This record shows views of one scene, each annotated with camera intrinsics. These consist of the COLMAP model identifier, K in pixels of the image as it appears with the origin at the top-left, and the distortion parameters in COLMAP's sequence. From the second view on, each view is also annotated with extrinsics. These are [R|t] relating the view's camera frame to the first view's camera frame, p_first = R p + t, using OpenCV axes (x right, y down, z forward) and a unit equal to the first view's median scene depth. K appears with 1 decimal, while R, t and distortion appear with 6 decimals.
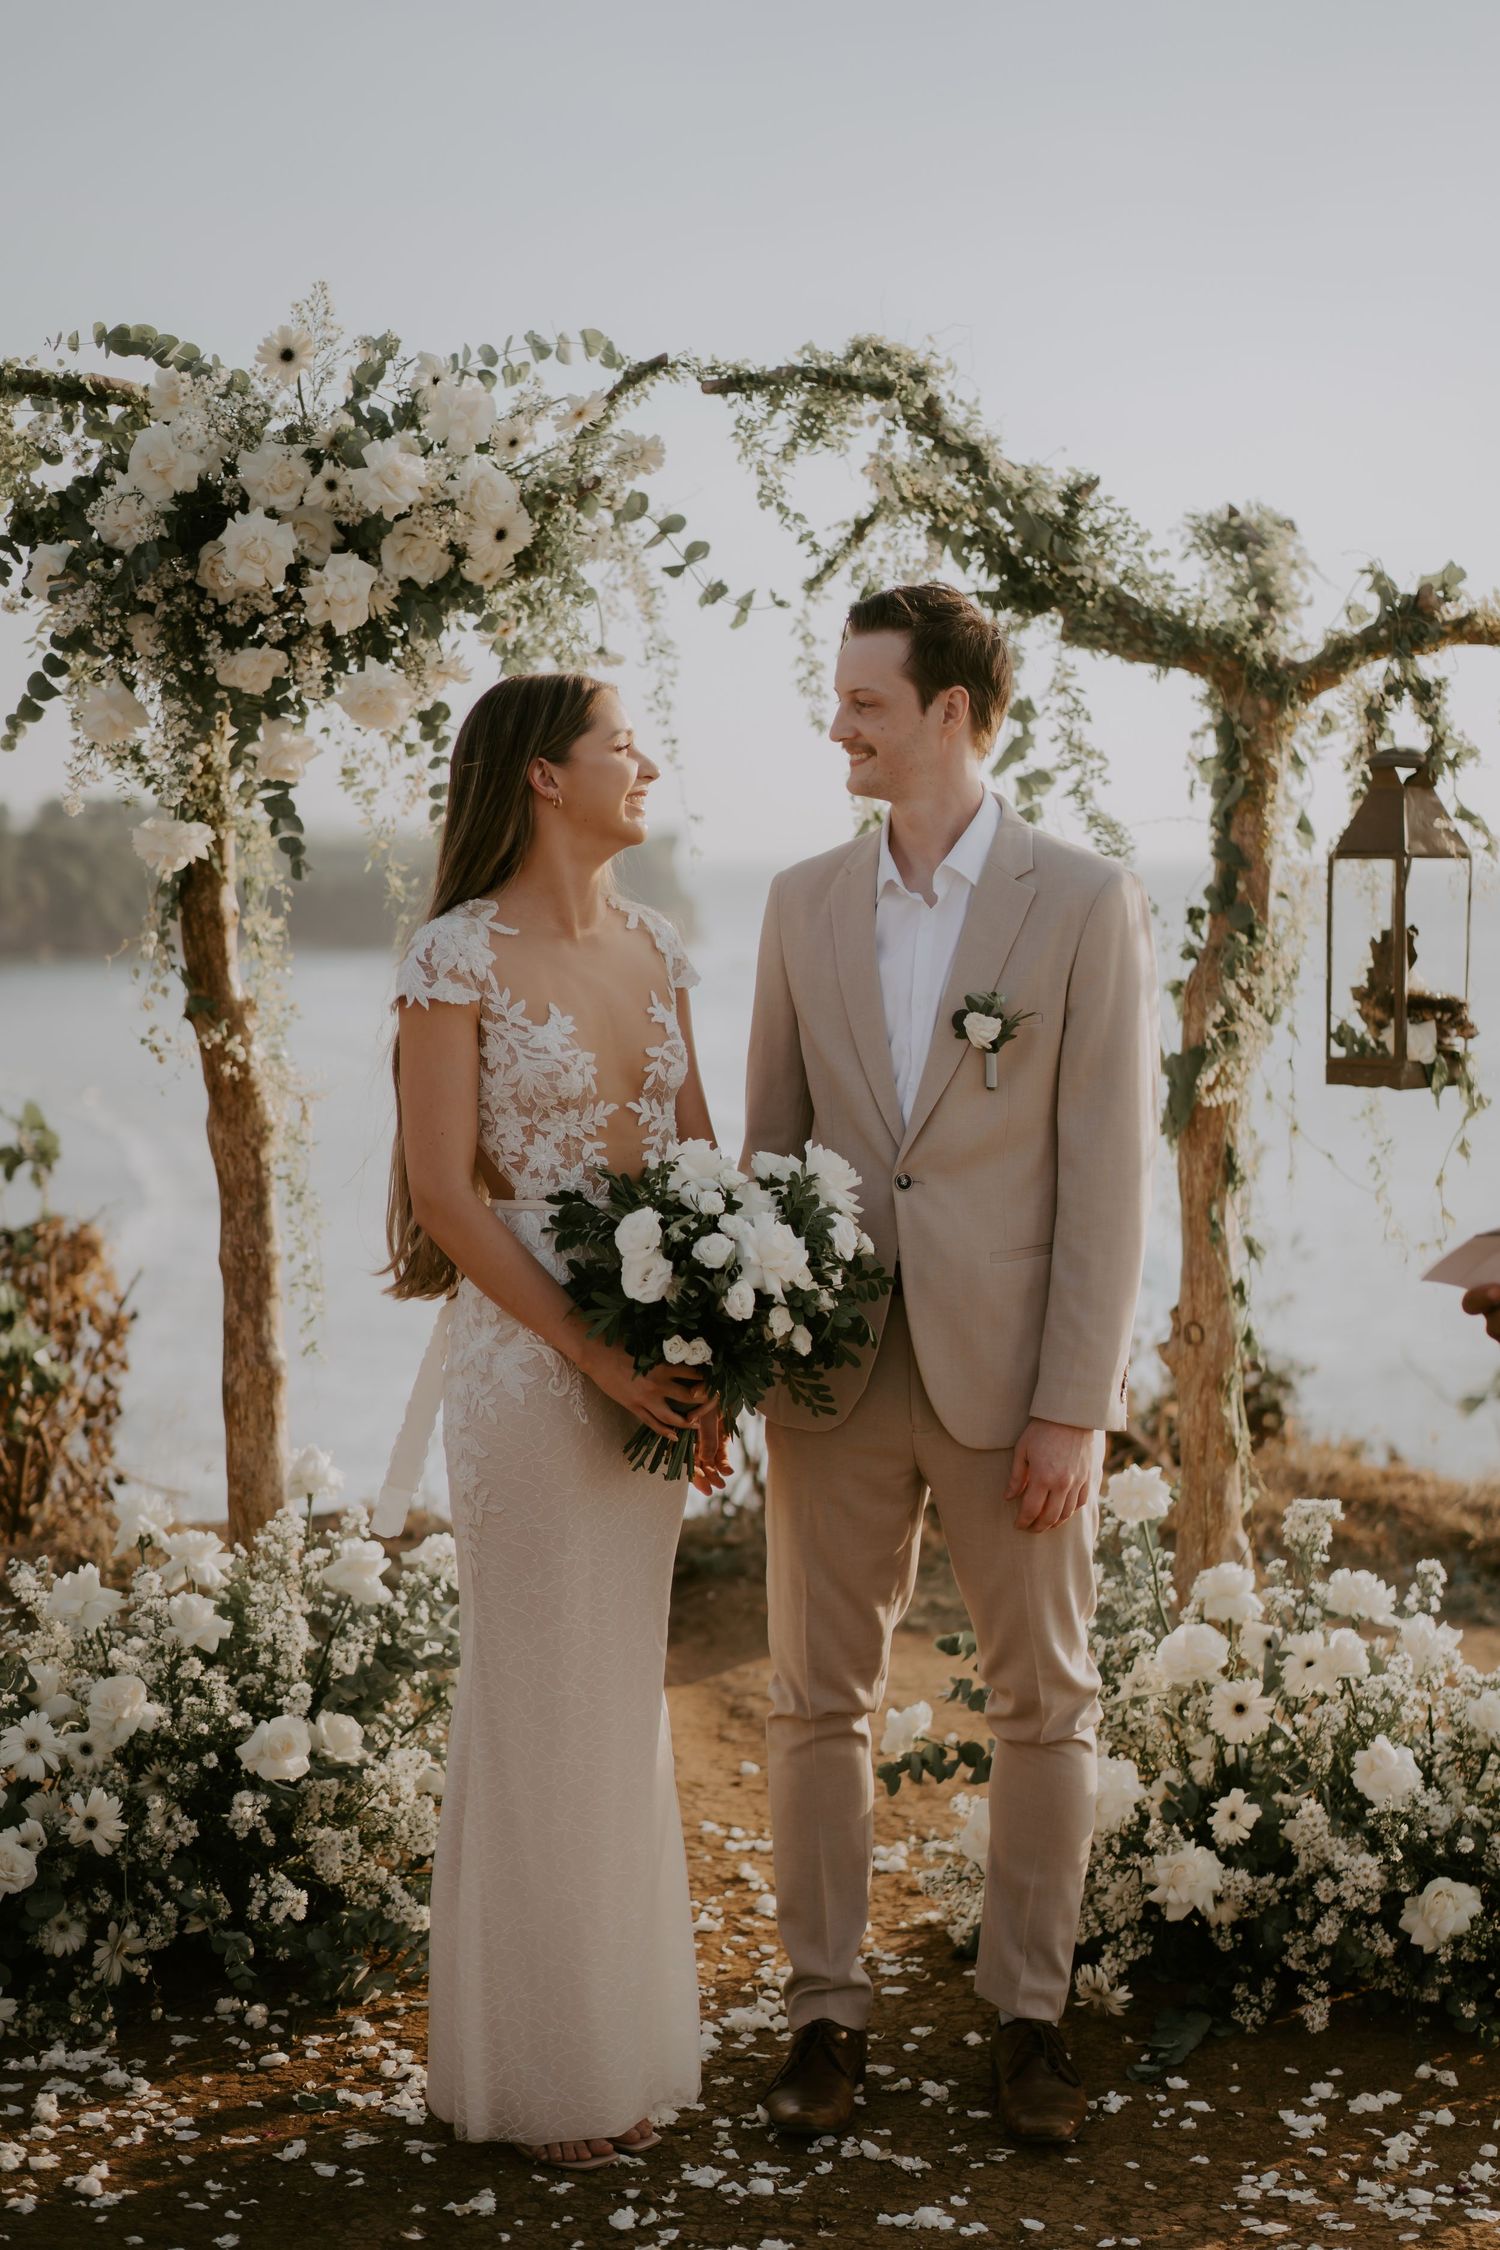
lens RADIAL K [[3471.8, 0, 705.8], [0, 3471.8, 1125.5], [0, 0, 1]] dist [-0.051326, 0.000000]
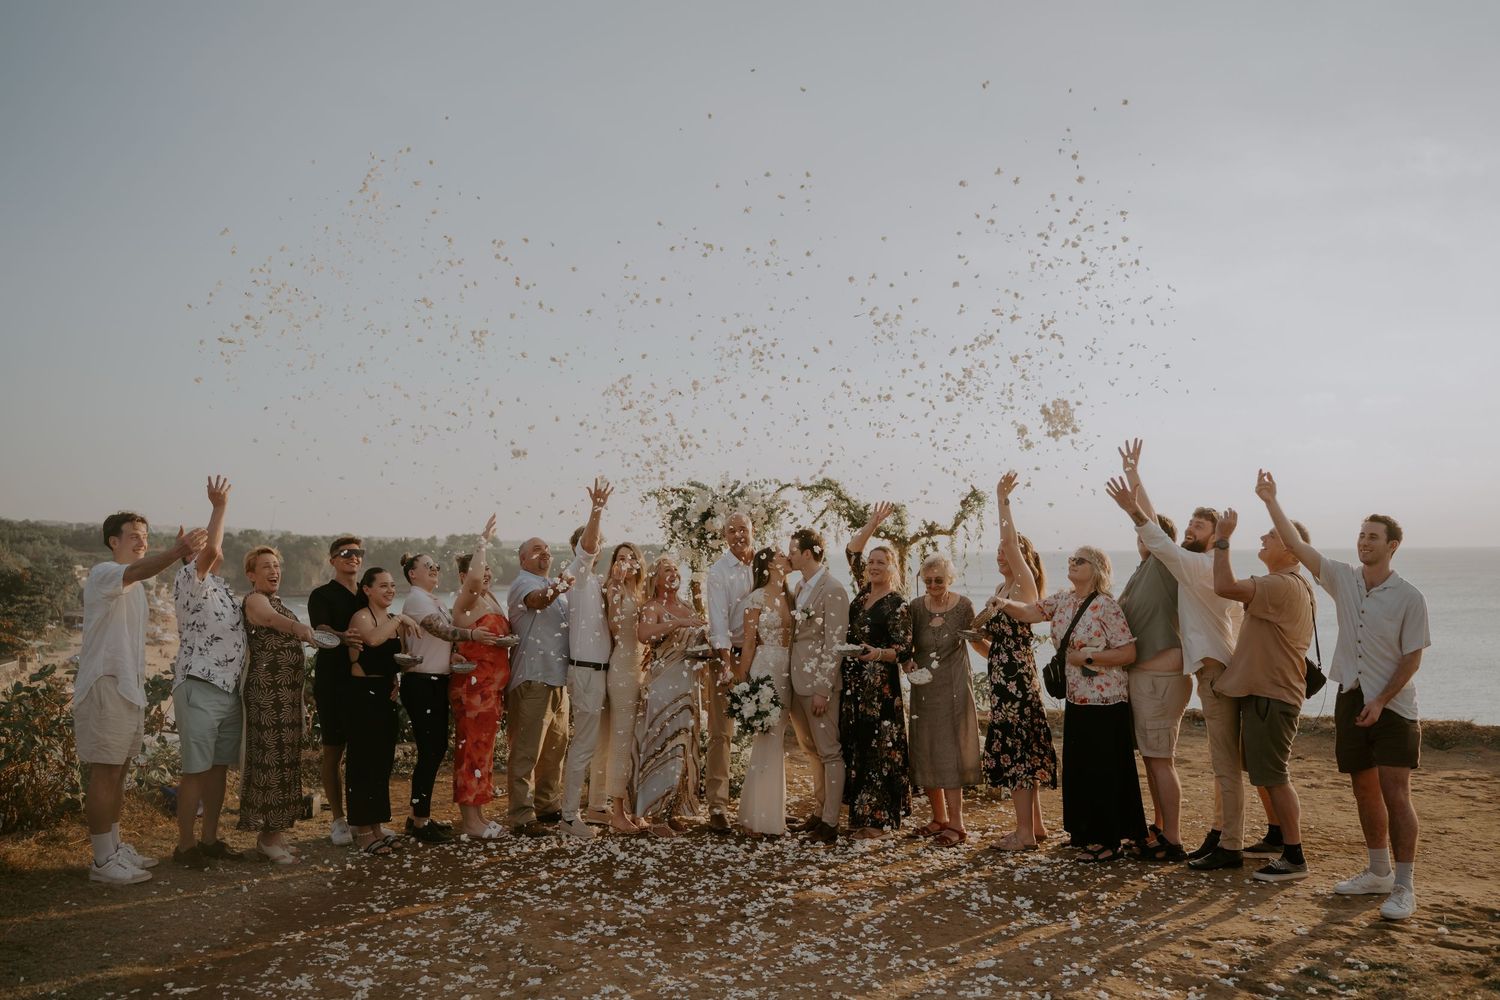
lens RADIAL K [[1244.2, 0, 752.6], [0, 1244.2, 501.7], [0, 0, 1]] dist [-0.104158, 0.027490]
pose [[0.998355, -0.010347, 0.056398, -0.177008], [0.016816, 0.993168, -0.115471, 0.025099], [-0.054818, 0.116230, 0.991708, -0.888570]]
